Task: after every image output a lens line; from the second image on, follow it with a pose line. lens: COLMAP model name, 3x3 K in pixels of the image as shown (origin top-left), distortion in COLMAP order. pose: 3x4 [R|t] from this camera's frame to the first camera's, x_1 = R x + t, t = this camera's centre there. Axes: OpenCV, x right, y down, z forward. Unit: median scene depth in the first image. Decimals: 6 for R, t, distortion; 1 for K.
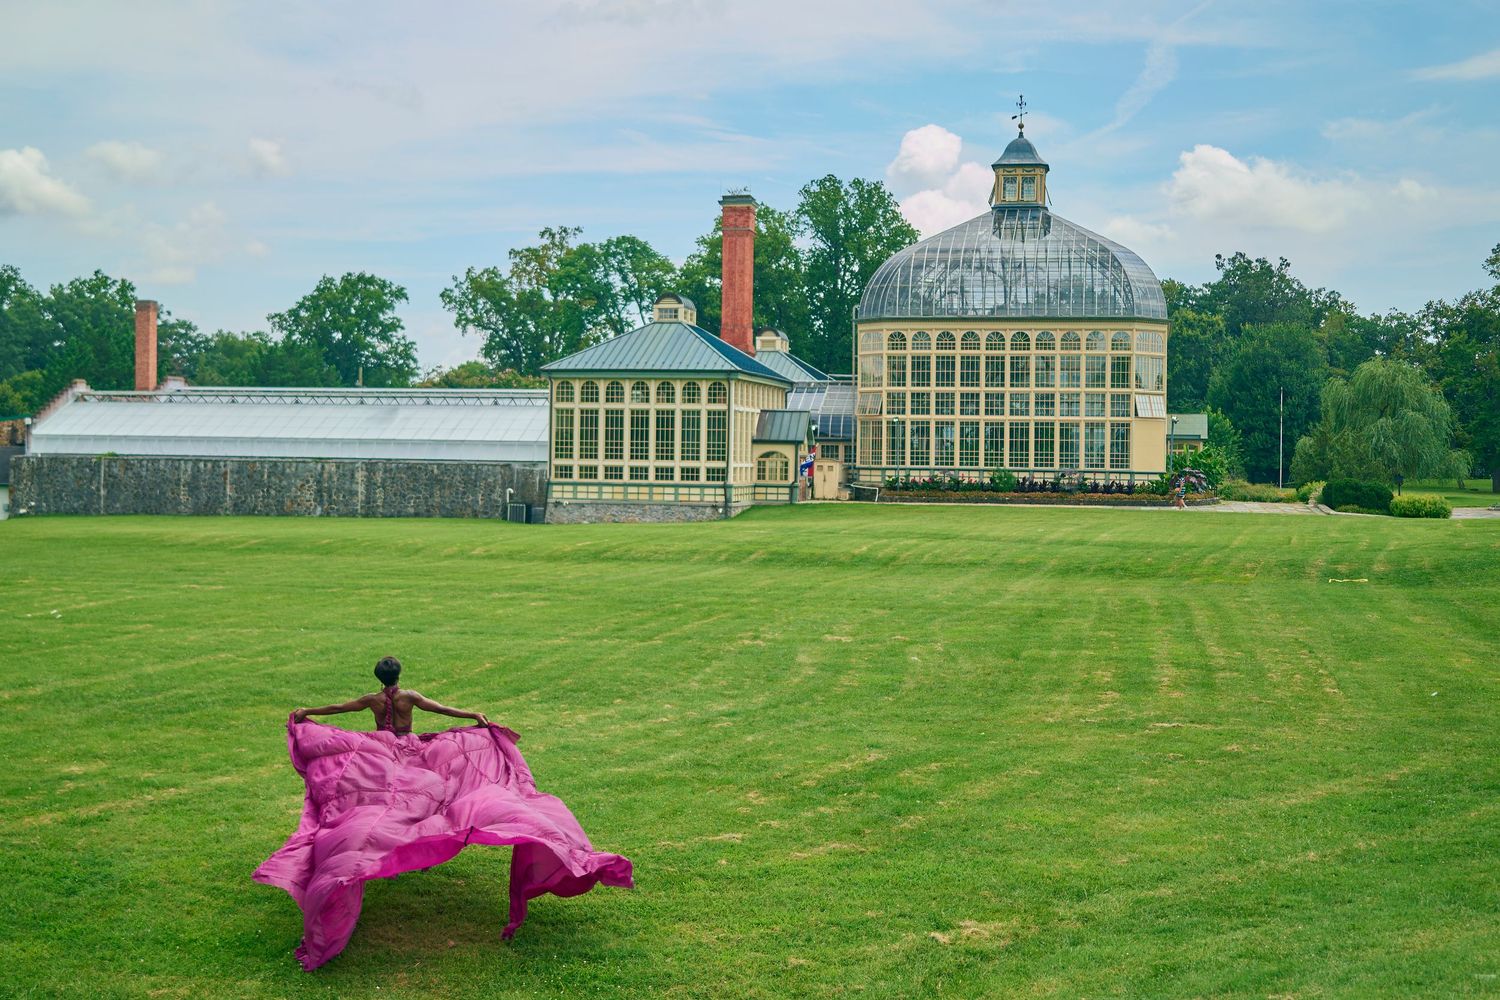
lens RADIAL K [[1887.4, 0, 750.0], [0, 1887.4, 500.0], [0, 0, 1]] dist [-0.026963, 0.001375]
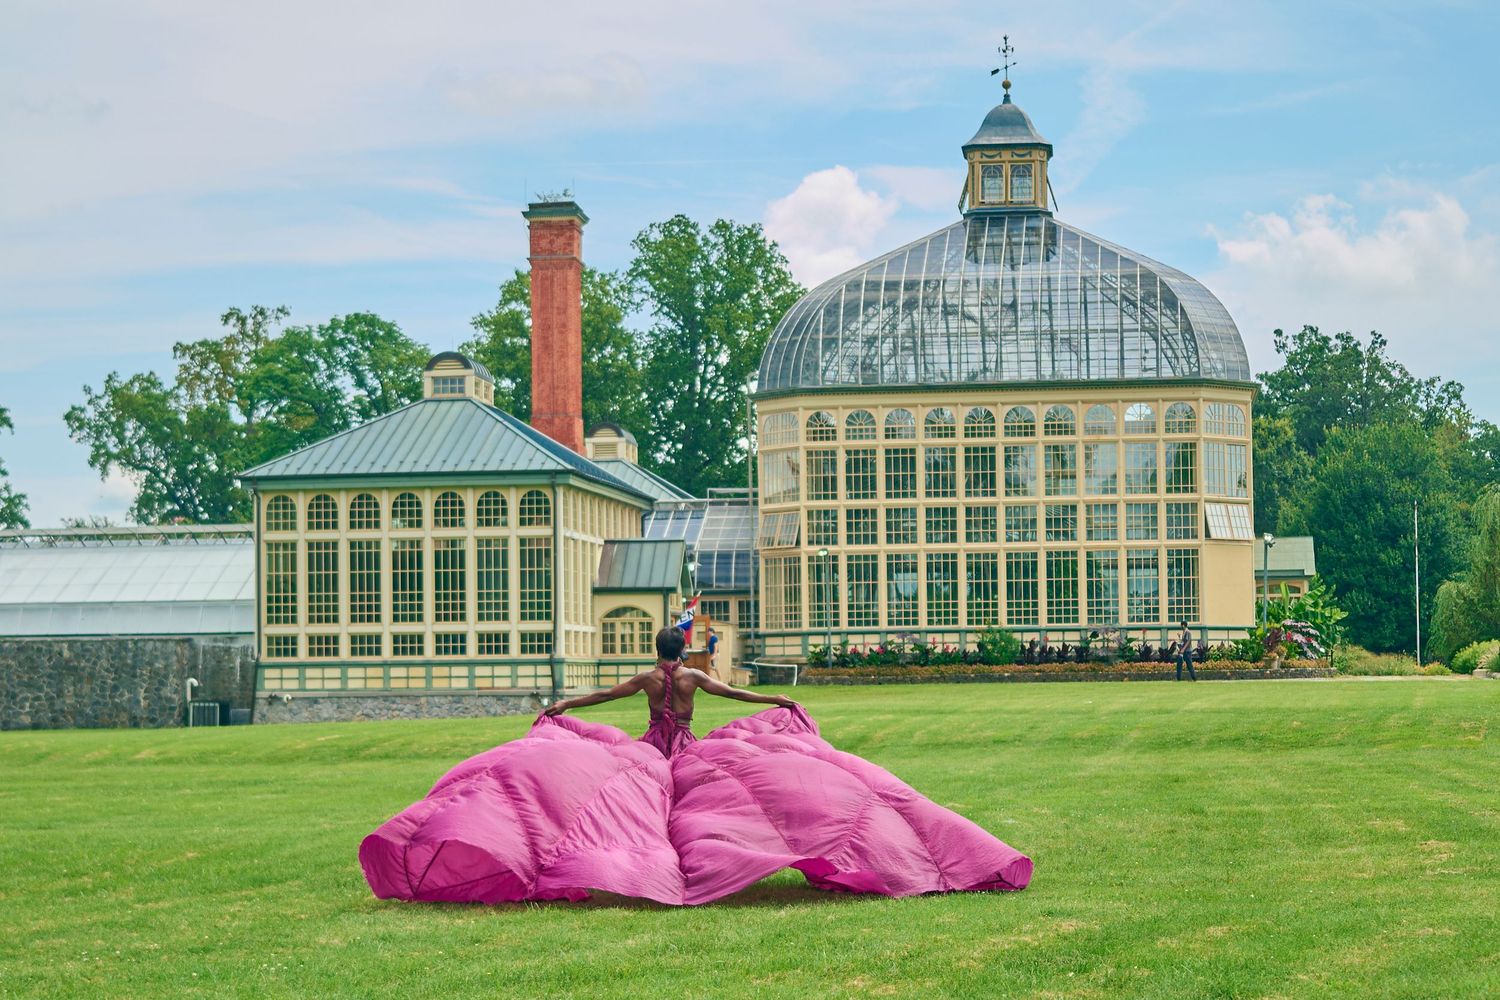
lens RADIAL K [[2742.2, 0, 792.2], [0, 2742.2, 739.8], [0, 0, 1]] dist [-0.028751, -0.034104]
pose [[0.994979, -0.025876, 0.096676, -0.021060], [0.027458, 0.999510, -0.015061, 0.031648], [-0.096239, 0.017640, 0.995202, 0.108083]]
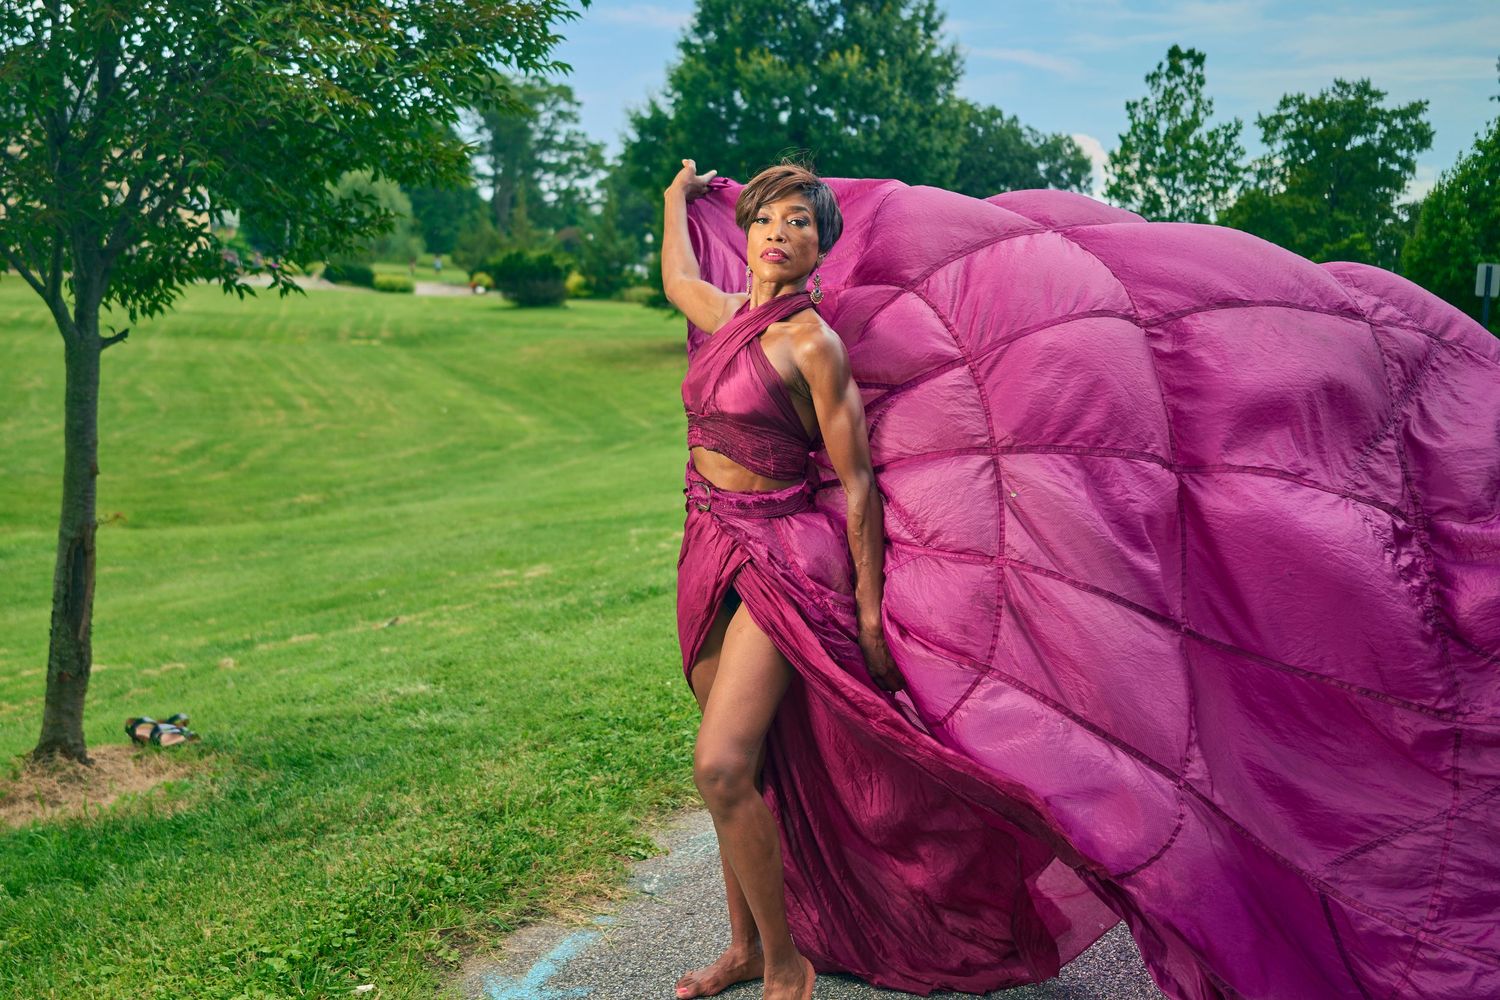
lens RADIAL K [[1887.4, 0, 750.0], [0, 1887.4, 500.0], [0, 0, 1]] dist [-0.026963, 0.001375]
pose [[0.850539, -0.040642, 0.524339, -0.147770], [-0.032937, 0.990936, 0.130236, -0.027455], [-0.524879, -0.128041, 0.841491, -0.305258]]
